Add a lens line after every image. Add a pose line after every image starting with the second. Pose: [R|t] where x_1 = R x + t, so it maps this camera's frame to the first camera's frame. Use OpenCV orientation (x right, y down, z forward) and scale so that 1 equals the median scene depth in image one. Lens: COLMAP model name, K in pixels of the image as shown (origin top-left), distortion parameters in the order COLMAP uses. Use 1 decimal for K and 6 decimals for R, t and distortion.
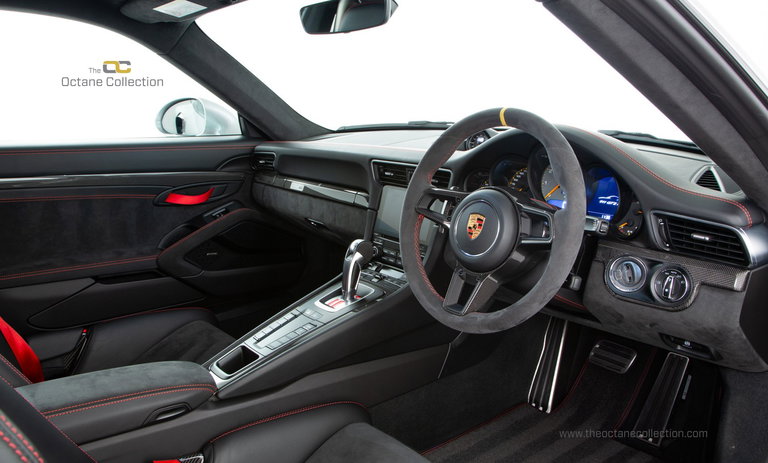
lens RADIAL K [[645.9, 0, 380.3], [0, 645.9, 228.8], [0, 0, 1]] dist [-0.061591, 0.024060]
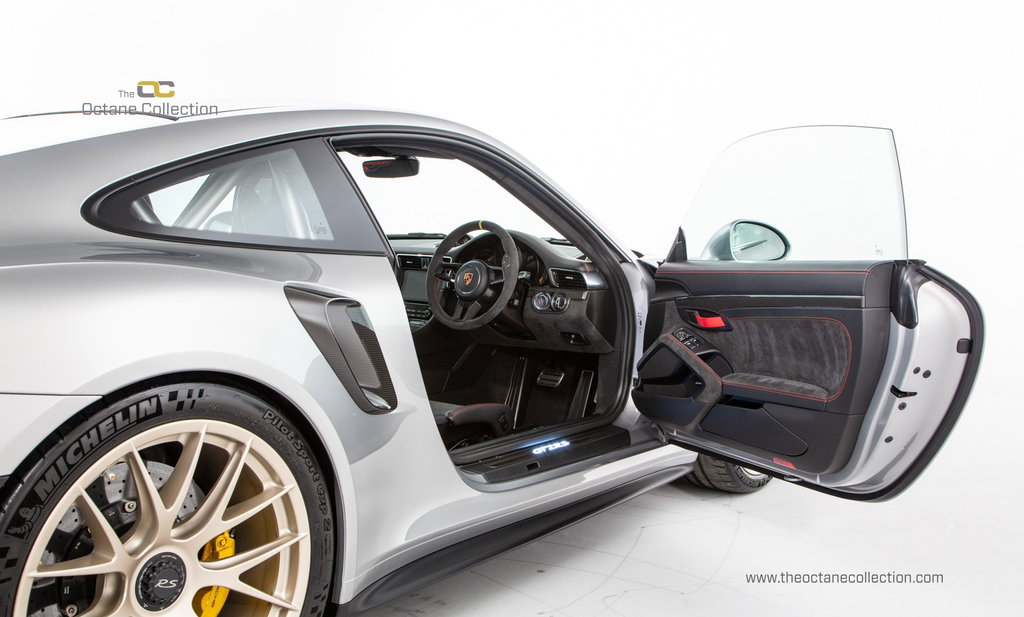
lens RADIAL K [[1049.0, 0, 512.1], [0, 1049.0, 307.9], [0, 0, 1]] dist [0.002125, 0.000000]
pose [[0.974903, 0.000870, 0.222629, -0.426802], [0.025036, 0.993220, -0.113519, 0.441110], [-0.221219, 0.116244, 0.968272, -2.088534]]
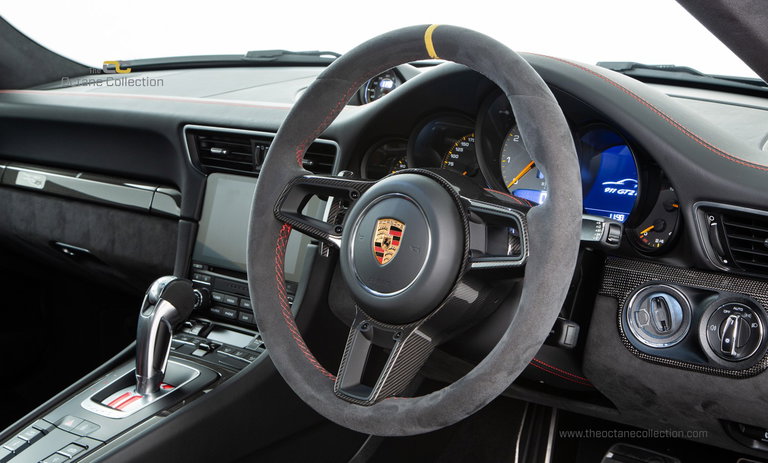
lens RADIAL K [[1256.5, 0, 392.4], [0, 1256.5, 235.1], [0, 0, 1]] dist [0.149718, 0.000000]
pose [[0.986334, -0.034216, 0.161166, -0.020870], [0.037263, 0.999179, -0.015917, 0.007749], [-0.160489, 0.021705, 0.986799, -0.059864]]
